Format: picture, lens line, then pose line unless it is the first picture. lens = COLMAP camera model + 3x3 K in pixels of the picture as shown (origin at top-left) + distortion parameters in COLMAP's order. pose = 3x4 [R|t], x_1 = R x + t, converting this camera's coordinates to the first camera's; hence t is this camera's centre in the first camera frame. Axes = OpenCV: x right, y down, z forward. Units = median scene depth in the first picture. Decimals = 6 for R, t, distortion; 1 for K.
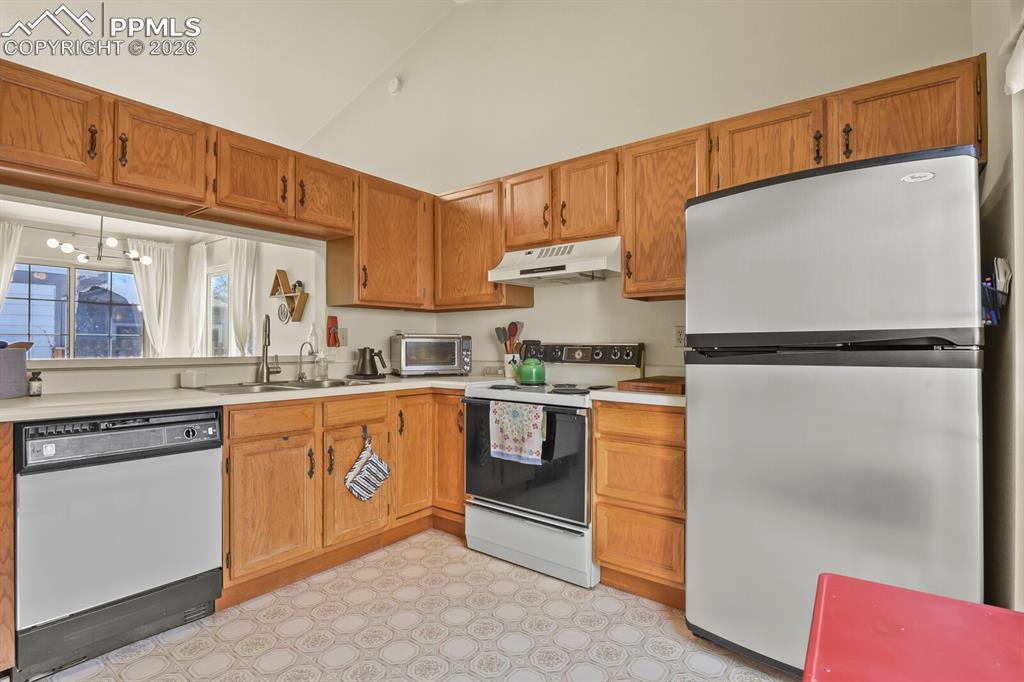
lens RADIAL K [[499.9, 0, 521.0], [0, 499.9, 342.9], [0, 0, 1]] dist [-0.001064, -0.000928]
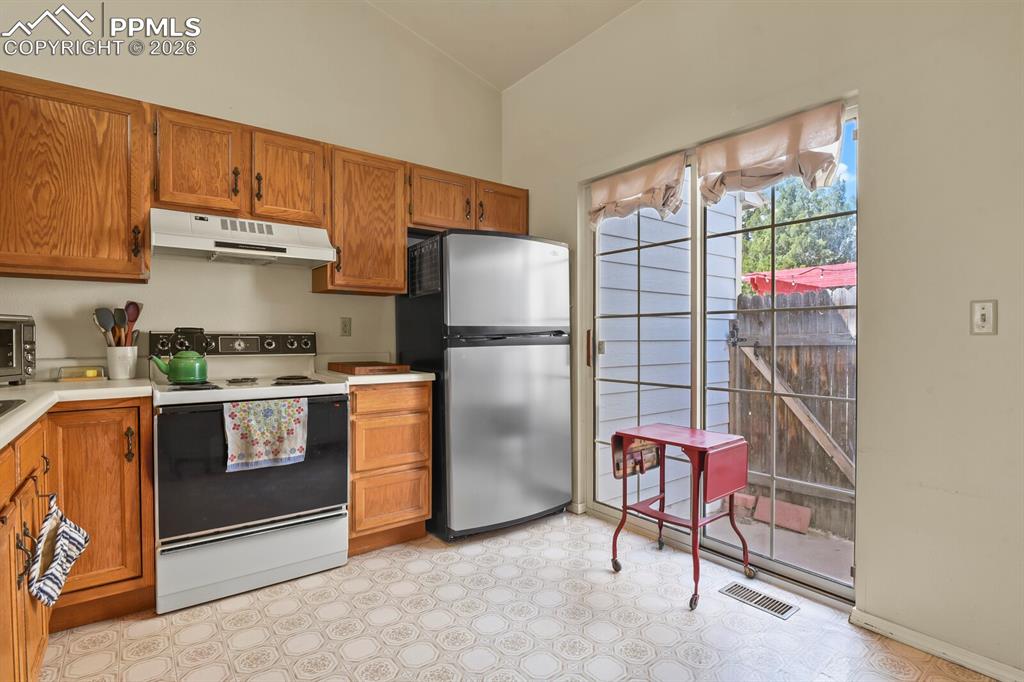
lens RADIAL K [[499.9, 0, 521.0], [0, 499.9, 342.9], [0, 0, 1]] dist [-0.001064, -0.000928]
pose [[0.261548, -0.013451, 0.965097, -0.725450], [-0.001706, 0.999895, 0.014398, 0.007240], [-0.965189, -0.005412, 0.261498, 0.343791]]
